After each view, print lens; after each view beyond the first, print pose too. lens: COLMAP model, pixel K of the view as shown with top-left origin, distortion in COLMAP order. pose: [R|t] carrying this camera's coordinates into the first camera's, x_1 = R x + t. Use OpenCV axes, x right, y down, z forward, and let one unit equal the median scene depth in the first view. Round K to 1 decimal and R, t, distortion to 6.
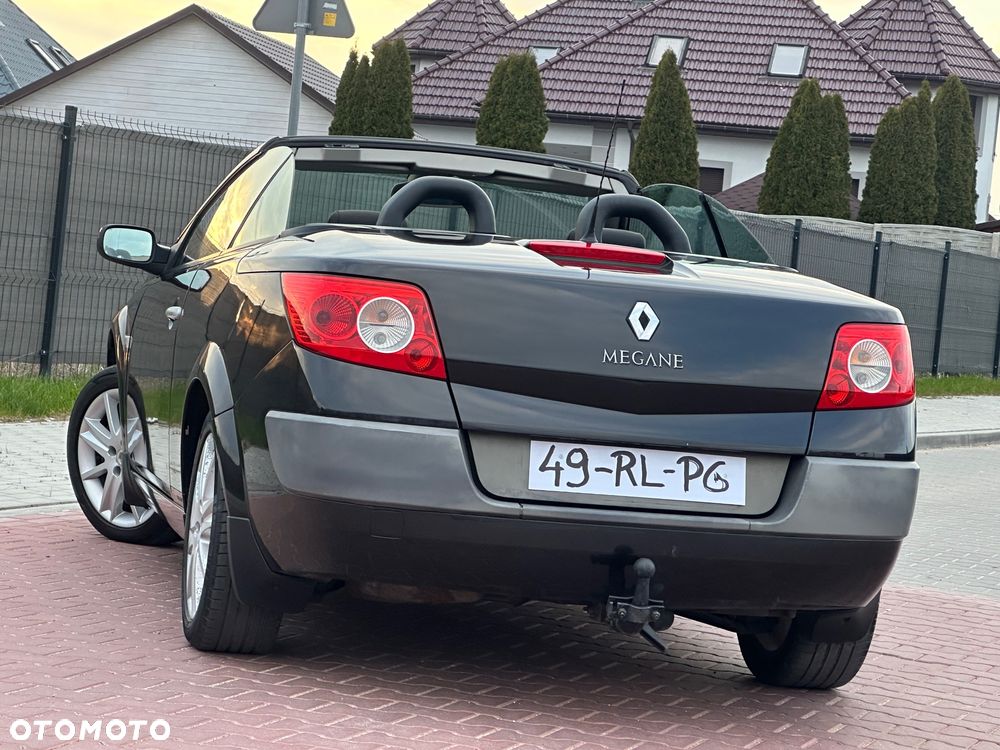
lens RADIAL K [[2737.1, 0, 475.5], [0, 2737.1, 425.9], [0, 0, 1]] dist [0.120919, 0.000000]
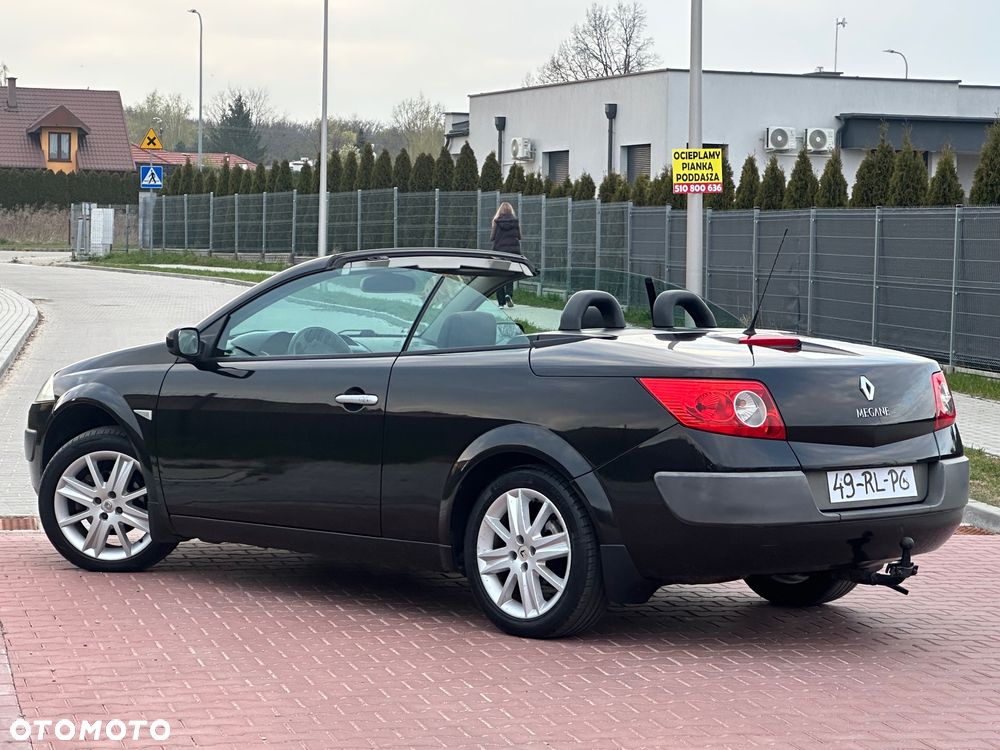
lens RADIAL K [[2737.1, 0, 473.5], [0, 2737.1, 380.5], [0, 0, 1]] dist [0.120919, 0.000000]
pose [[0.836860, -0.101754, 0.537877, -0.976664], [0.085177, 0.994809, 0.055672, -0.149542], [-0.540749, -0.000775, 0.841183, -0.210353]]
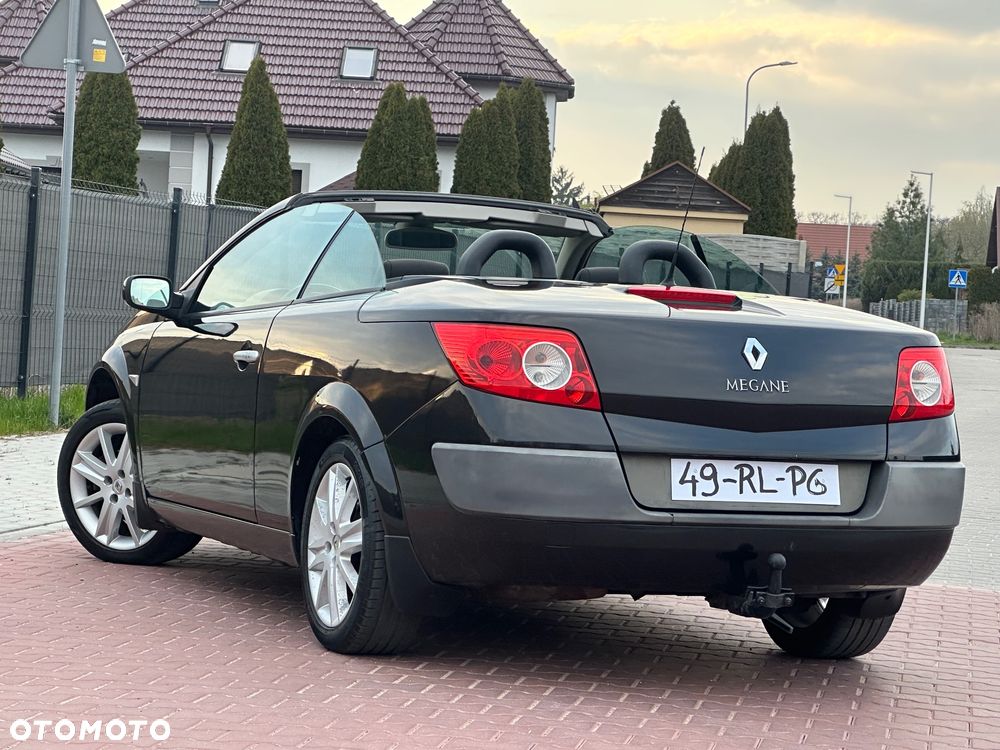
lens RADIAL K [[2737.1, 0, 495.7], [0, 2737.1, 376.5], [0, 0, 1]] dist [0.120919, 0.000000]
pose [[0.983030, -0.038636, 0.179329, -0.261157], [0.041486, 0.999065, -0.012172, -0.018525], [-0.178691, 0.019405, 0.983714, -0.148066]]
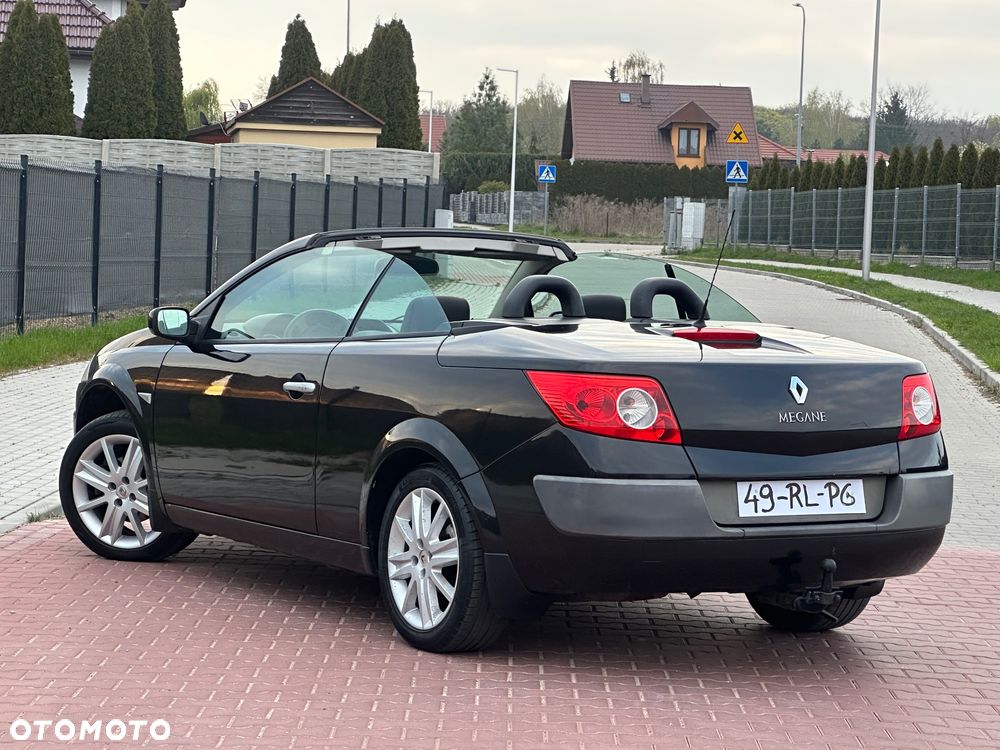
lens RADIAL K [[2737.1, 0, 494.6], [0, 2737.1, 378.1], [0, 0, 1]] dist [0.120919, 0.000000]
pose [[0.941084, -0.076102, 0.329500, -0.547423], [0.067408, 0.997011, 0.037748, -0.107592], [-0.331388, -0.013314, 0.943401, -0.278412]]
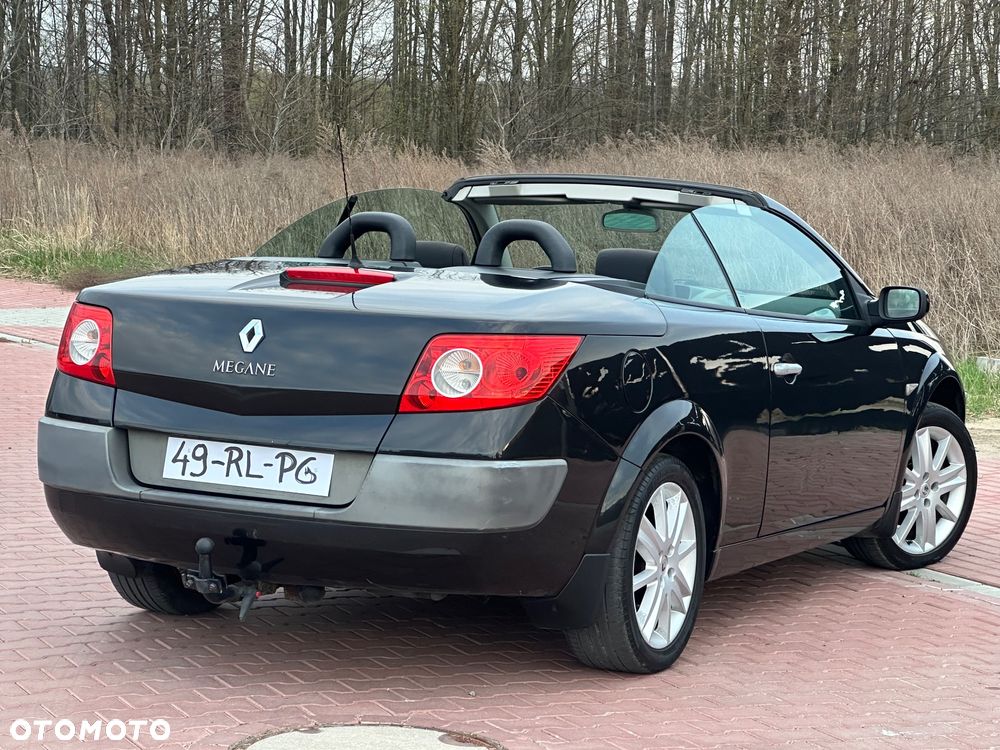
lens RADIAL K [[2737.1, 0, 497.0], [0, 2737.1, 374.1], [0, 0, 1]] dist [0.120919, 0.000000]
pose [[0.782793, -0.003705, -0.622271, 0.863213], [-0.013069, 0.999664, -0.022392, 0.002858], [0.622145, 0.025660, 0.782481, 0.152335]]
